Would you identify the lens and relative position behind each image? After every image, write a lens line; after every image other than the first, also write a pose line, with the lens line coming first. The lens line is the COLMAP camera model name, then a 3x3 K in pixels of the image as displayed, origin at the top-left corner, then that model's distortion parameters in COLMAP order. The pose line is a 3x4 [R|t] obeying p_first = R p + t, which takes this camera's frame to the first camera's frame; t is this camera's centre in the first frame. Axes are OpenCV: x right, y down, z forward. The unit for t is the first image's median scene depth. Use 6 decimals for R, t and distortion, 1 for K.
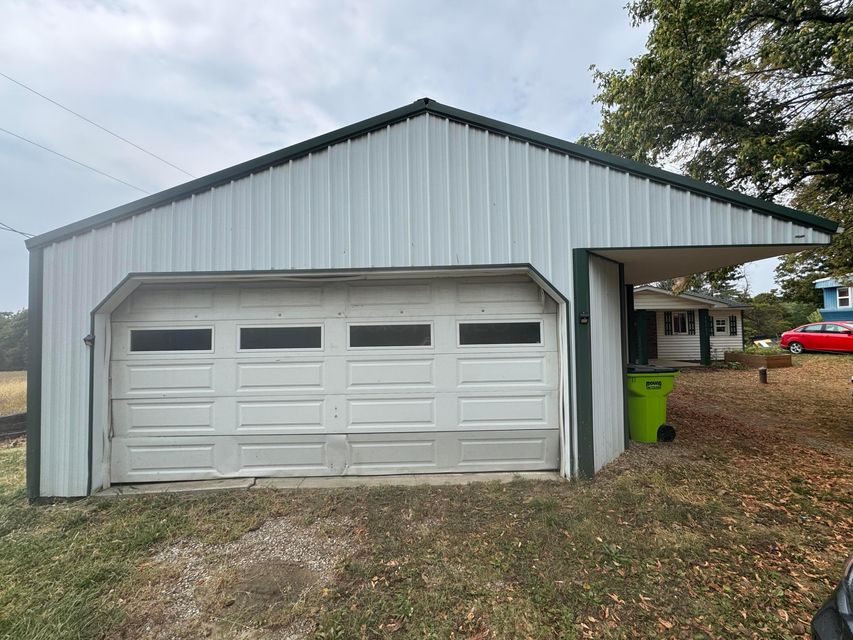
lens RADIAL K [[313.4, 0, 426.4], [0, 313.4, 340.5], [0, 0, 1]] dist [0.000420, 0.000349]
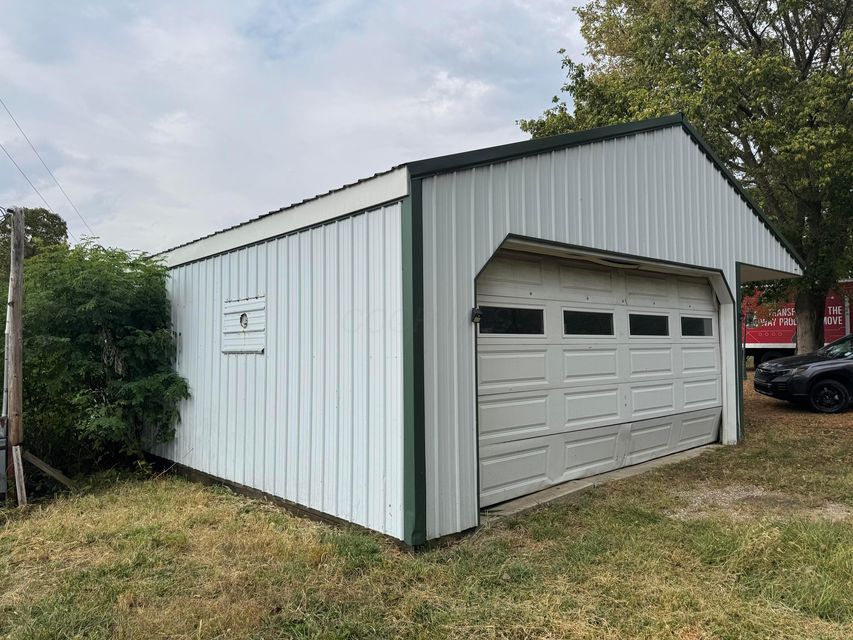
lens RADIAL K [[591.6, 0, 426.5], [0, 591.6, 320.0], [0, 0, 1]] dist [0.103078, 0.000290]
pose [[0.740948, 0.043819, 0.670131, -1.984887], [-0.037217, 0.999015, -0.024173, 0.041953], [-0.670530, -0.007029, 0.741849, 0.024690]]
